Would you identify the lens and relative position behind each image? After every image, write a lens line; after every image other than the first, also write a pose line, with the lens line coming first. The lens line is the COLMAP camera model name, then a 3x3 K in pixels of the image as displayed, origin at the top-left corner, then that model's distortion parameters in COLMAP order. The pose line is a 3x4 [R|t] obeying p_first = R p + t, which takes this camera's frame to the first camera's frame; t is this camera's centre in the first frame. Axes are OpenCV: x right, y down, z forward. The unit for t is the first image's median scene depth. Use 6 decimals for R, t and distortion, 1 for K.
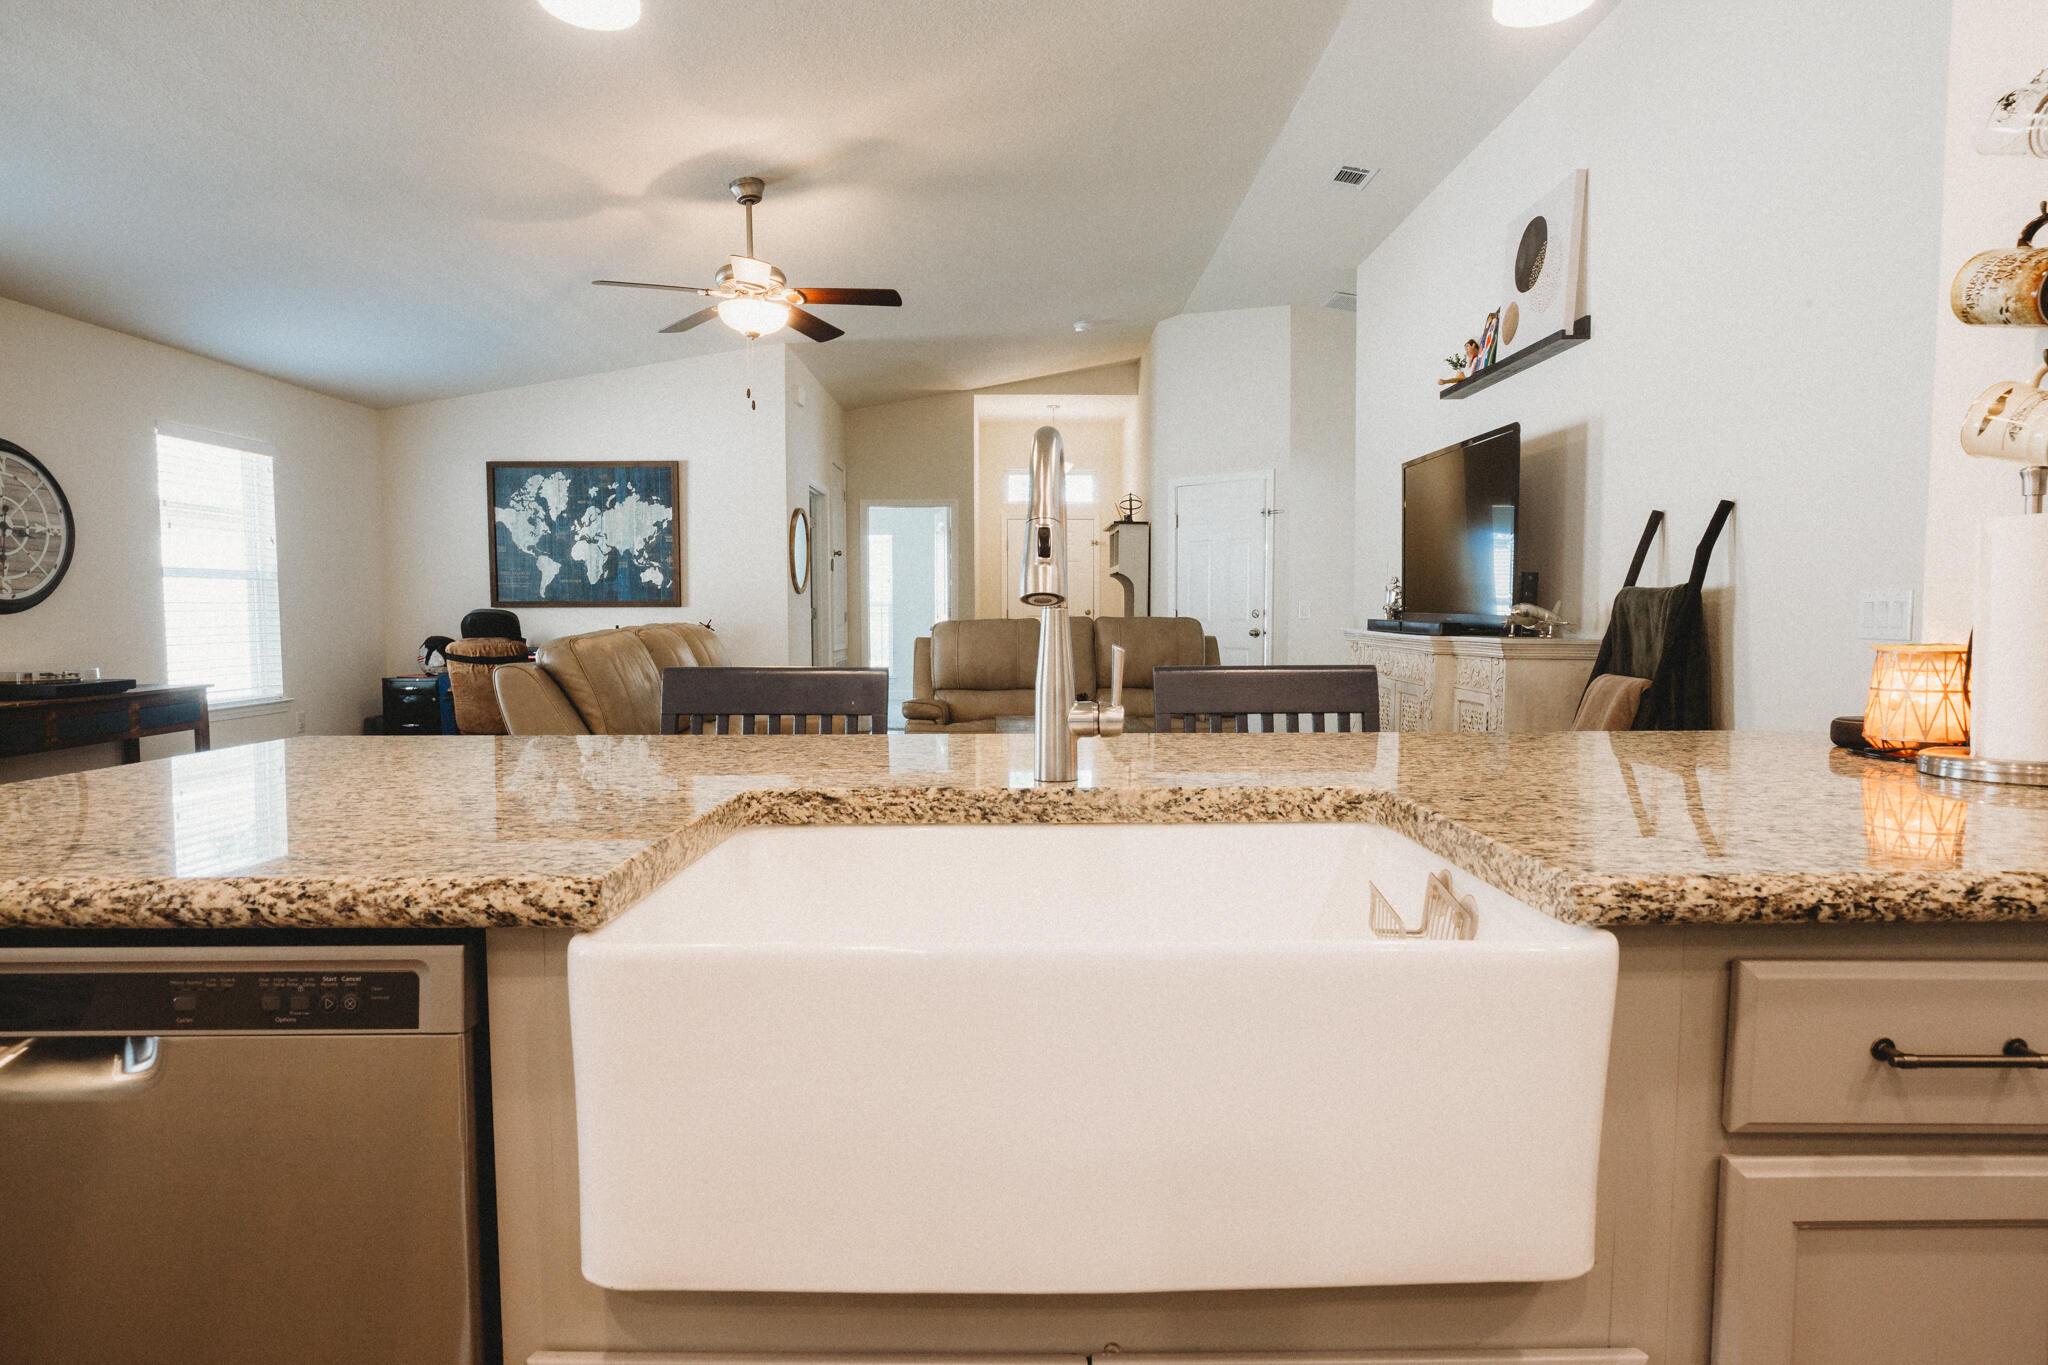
lens RADIAL K [[1218.3, 0, 1034.1], [0, 1218.3, 685.9], [0, 0, 1]] dist [-0.023670, 0.006798]
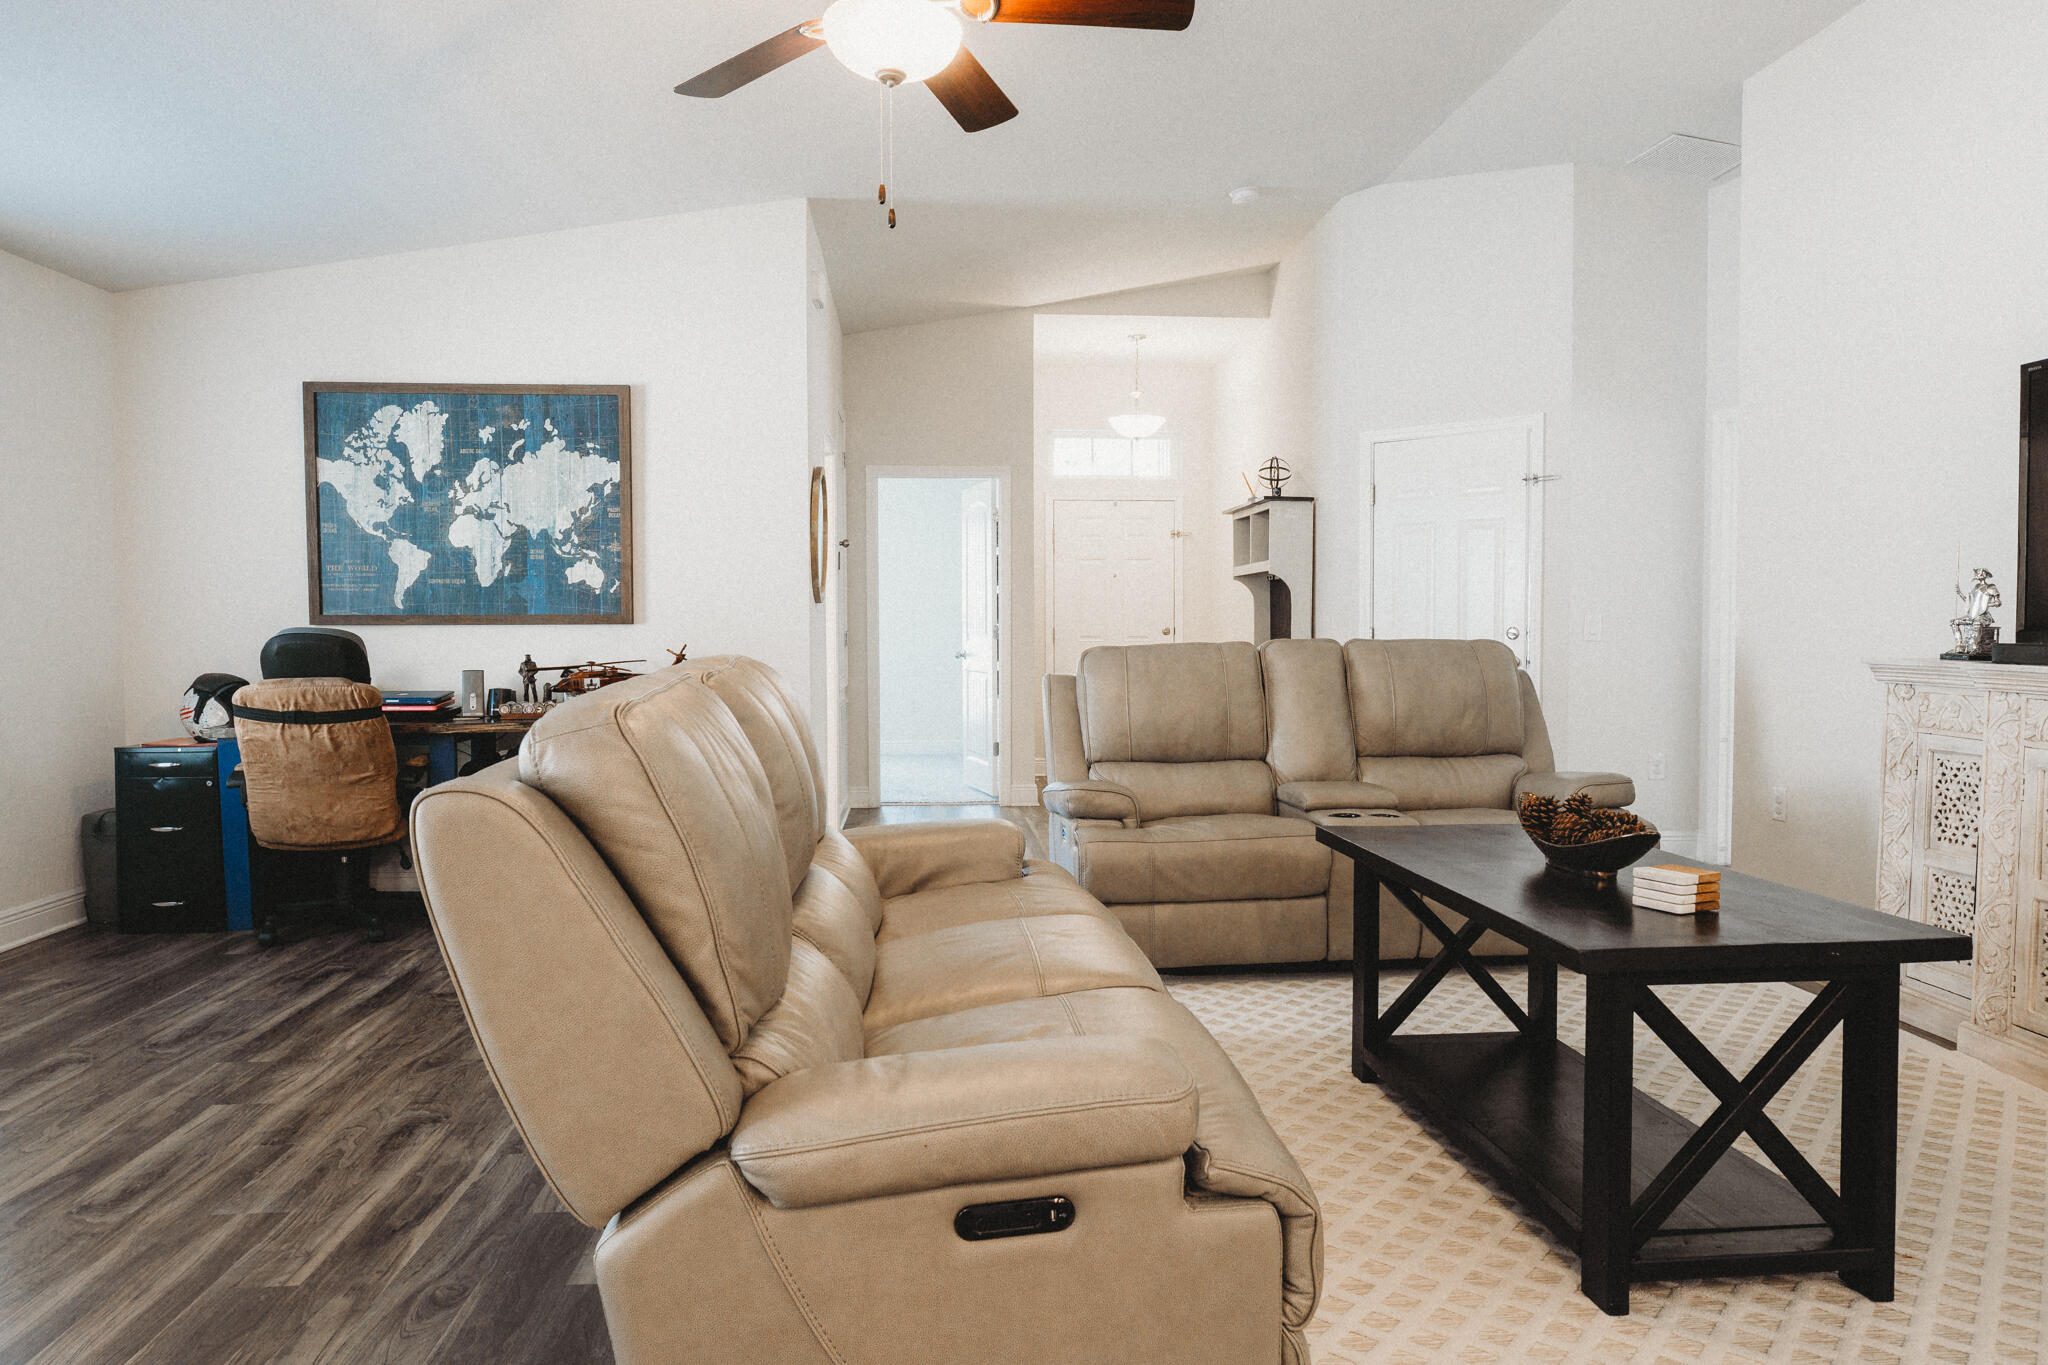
lens RADIAL K [[1403.3, 0, 1025.4], [0, 1403.3, 677.4], [0, 0, 1]] dist [-0.002330, -0.000410]
pose [[0.997355, -0.004319, 0.072559, -0.146204], [0.006300, 0.999613, -0.027104, -0.017992], [-0.072414, 0.027489, 0.996996, 0.285555]]
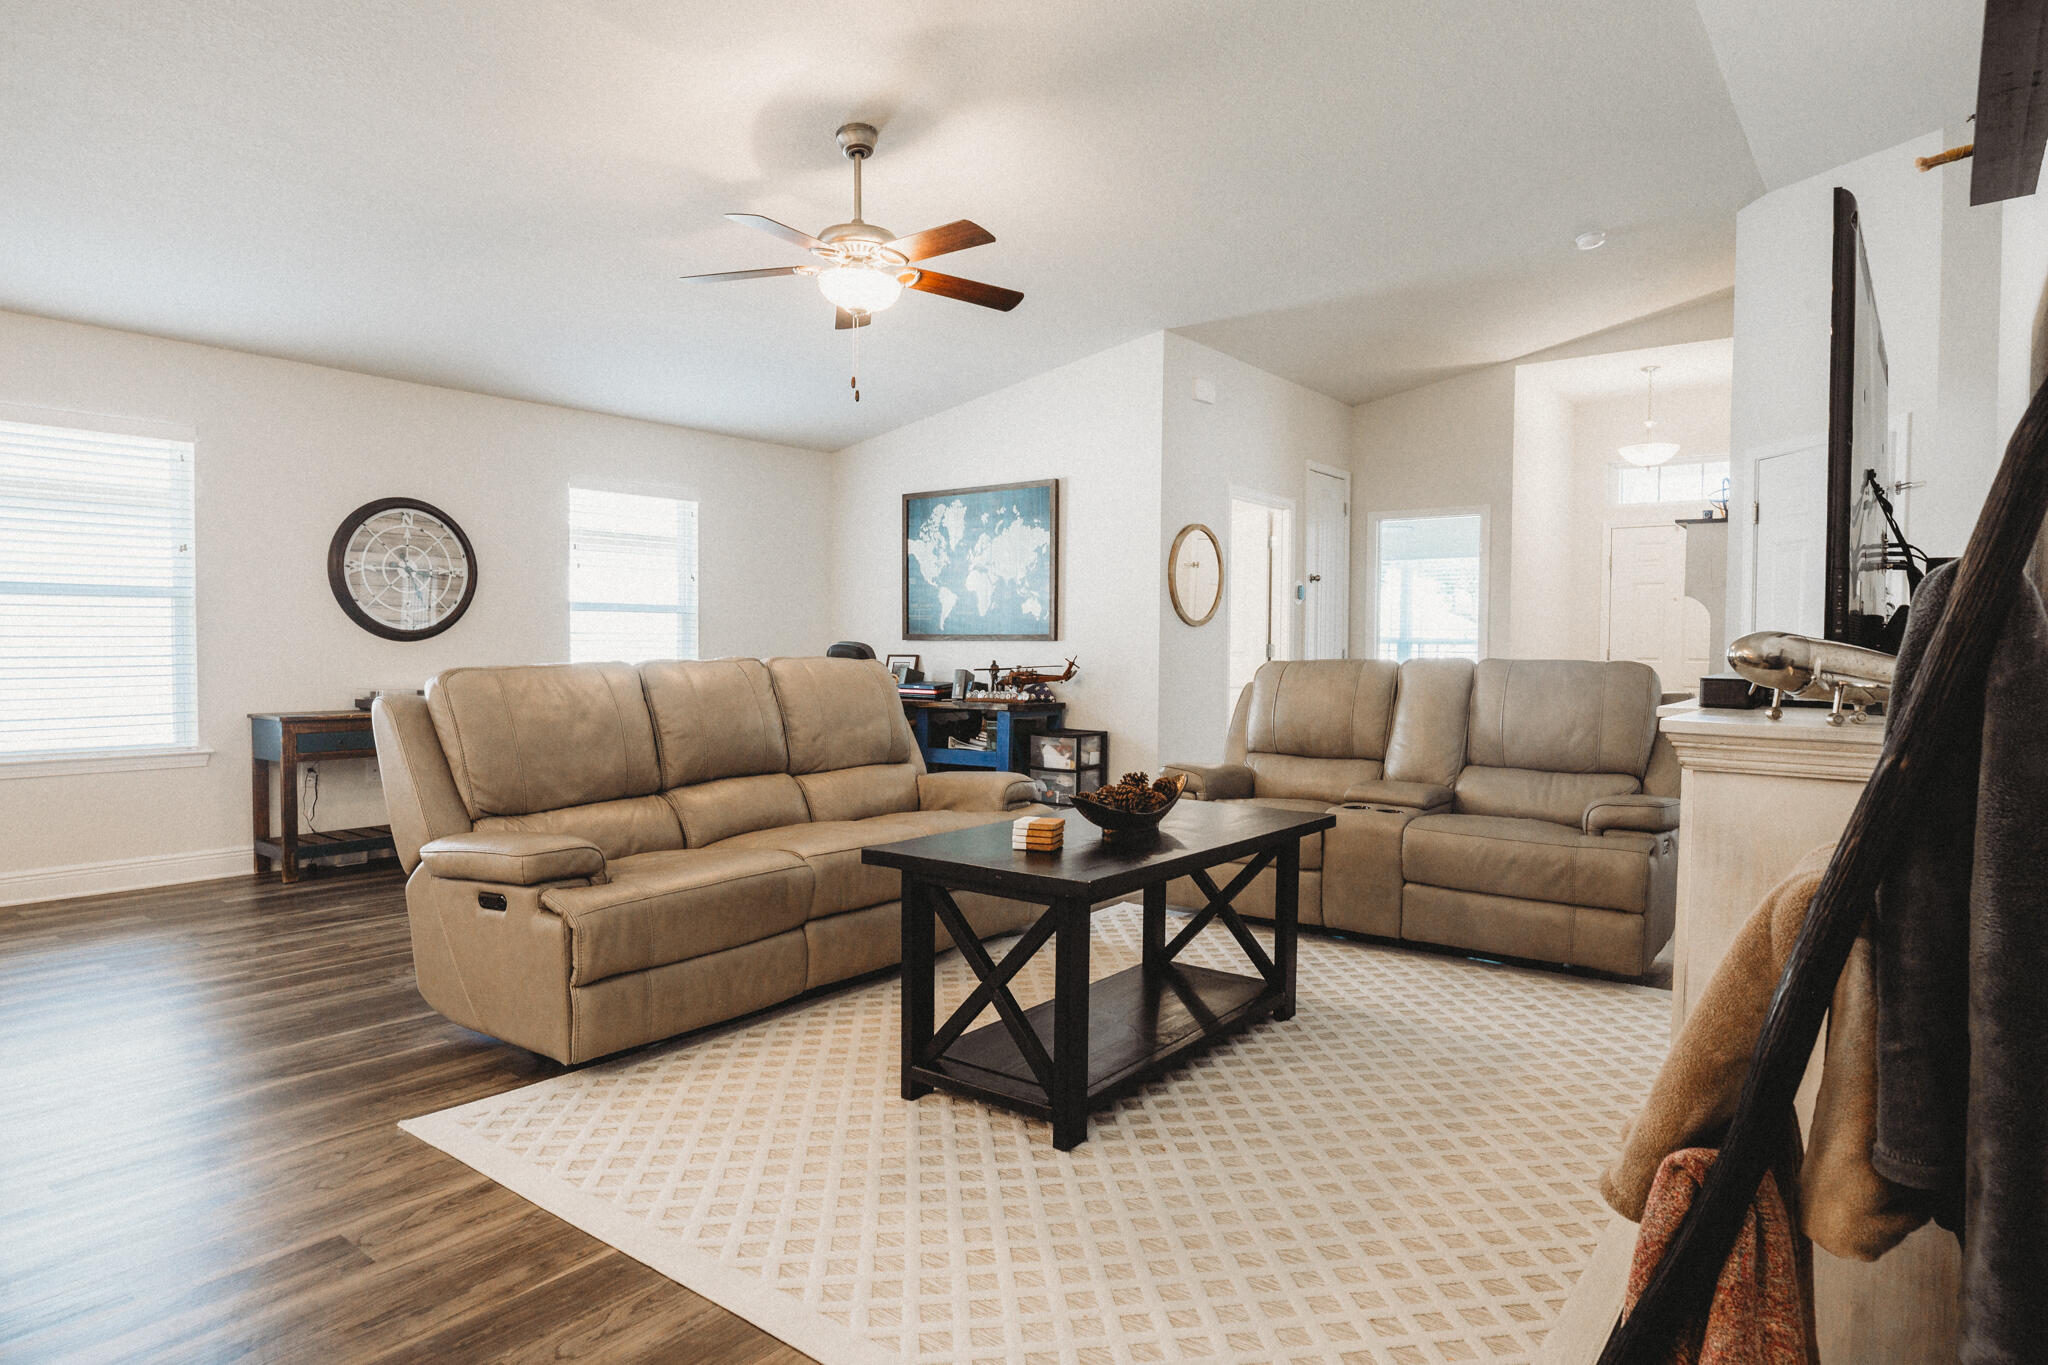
lens RADIAL K [[1218.3, 0, 1005.7], [0, 1218.3, 680.2], [0, 0, 1]] dist [-0.023670, 0.006798]
pose [[0.766859, 0.025618, -0.641304, 0.256479], [-0.048718, 0.998644, -0.018364, -0.018034], [0.639963, 0.045326, 0.767067, 0.292553]]
